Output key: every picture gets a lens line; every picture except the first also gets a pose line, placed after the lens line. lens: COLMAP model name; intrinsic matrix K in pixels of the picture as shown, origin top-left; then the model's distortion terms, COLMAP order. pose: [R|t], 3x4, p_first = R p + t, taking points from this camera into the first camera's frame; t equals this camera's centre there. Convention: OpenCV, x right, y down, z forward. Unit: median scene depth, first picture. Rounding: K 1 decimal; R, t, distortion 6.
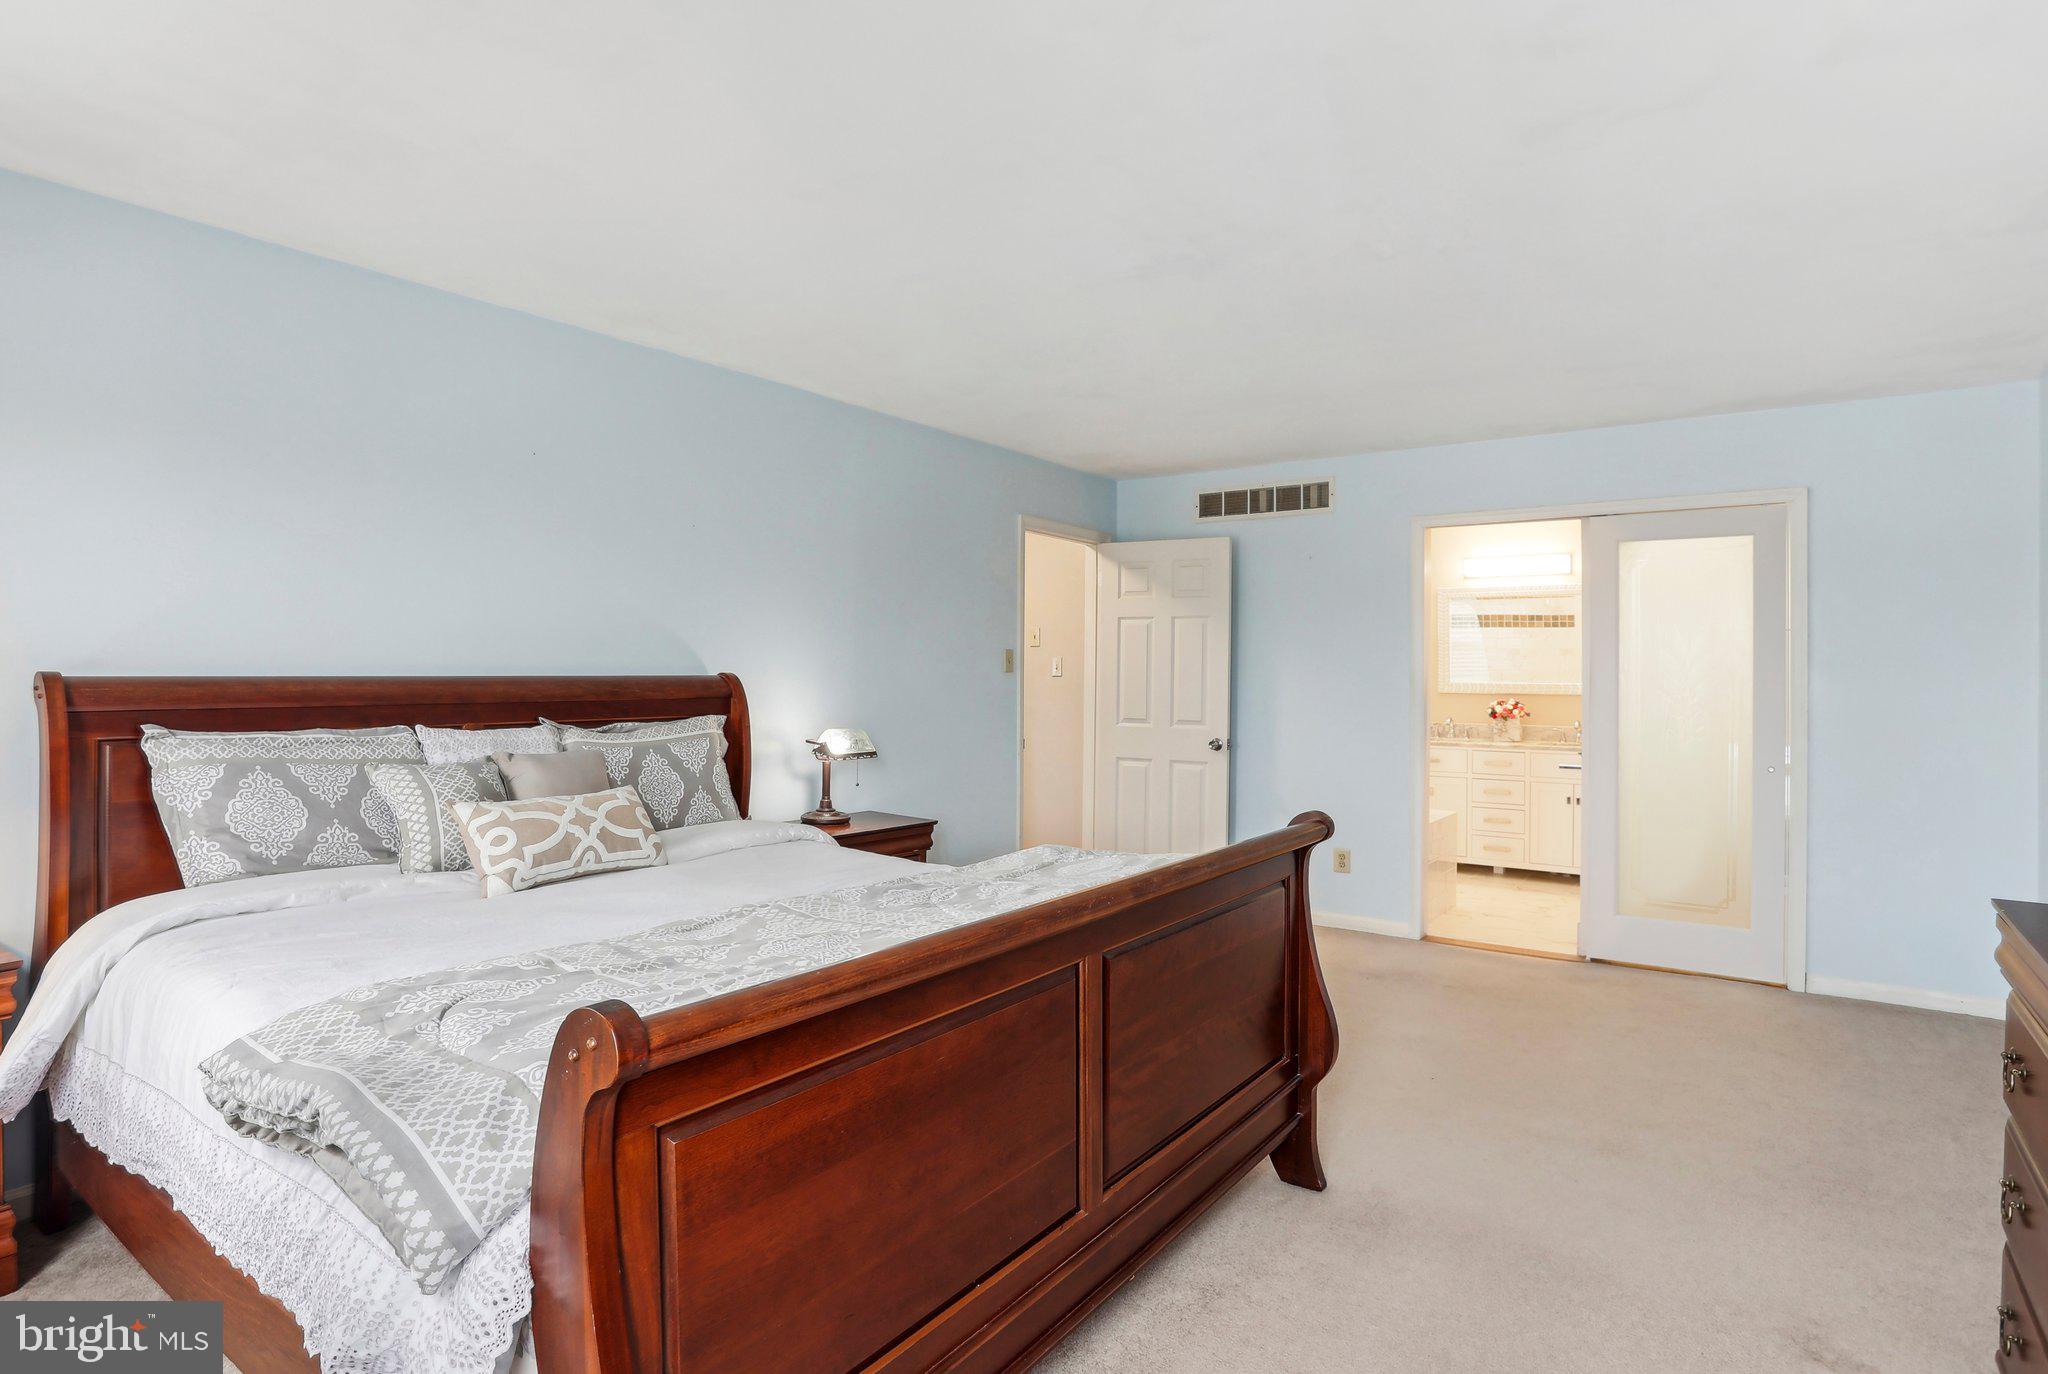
lens RADIAL K [[1028.8, 0, 1021.4], [0, 1028.8, 682.4], [0, 0, 1]] dist [-0.060161, 0.004391]
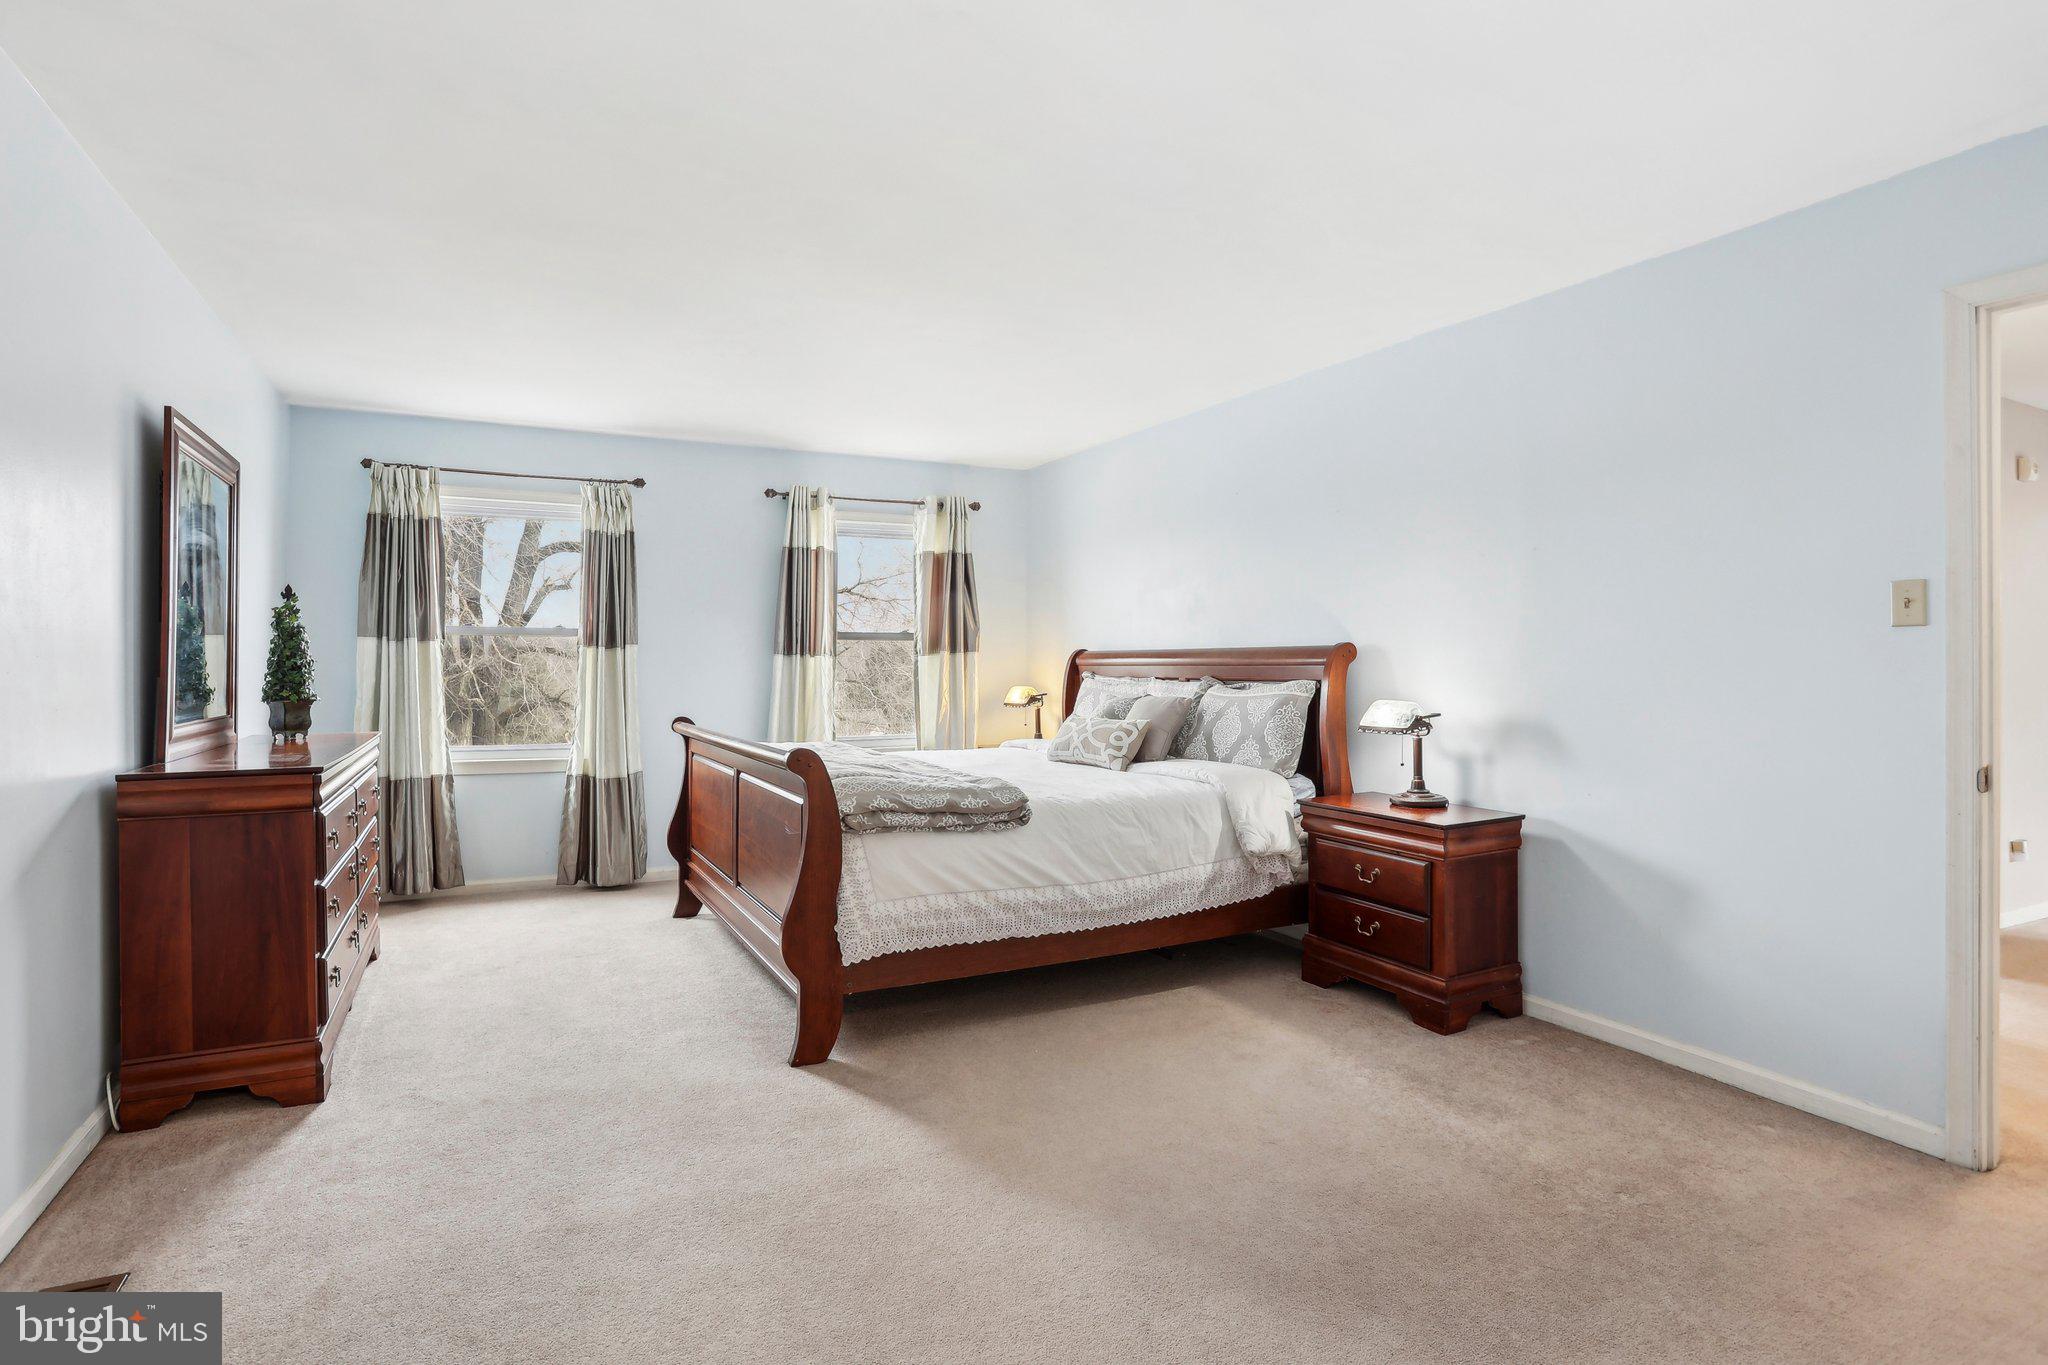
lens RADIAL K [[1028.8, 0, 1020.5], [0, 1028.8, 672.1], [0, 0, 1]] dist [-0.060161, 0.004391]
pose [[-0.450465, -0.000093, -0.892794, 0.946964], [-0.001935, 0.999998, 0.000872, 0.025463], [0.892792, 0.002120, -0.450465, 1.347746]]
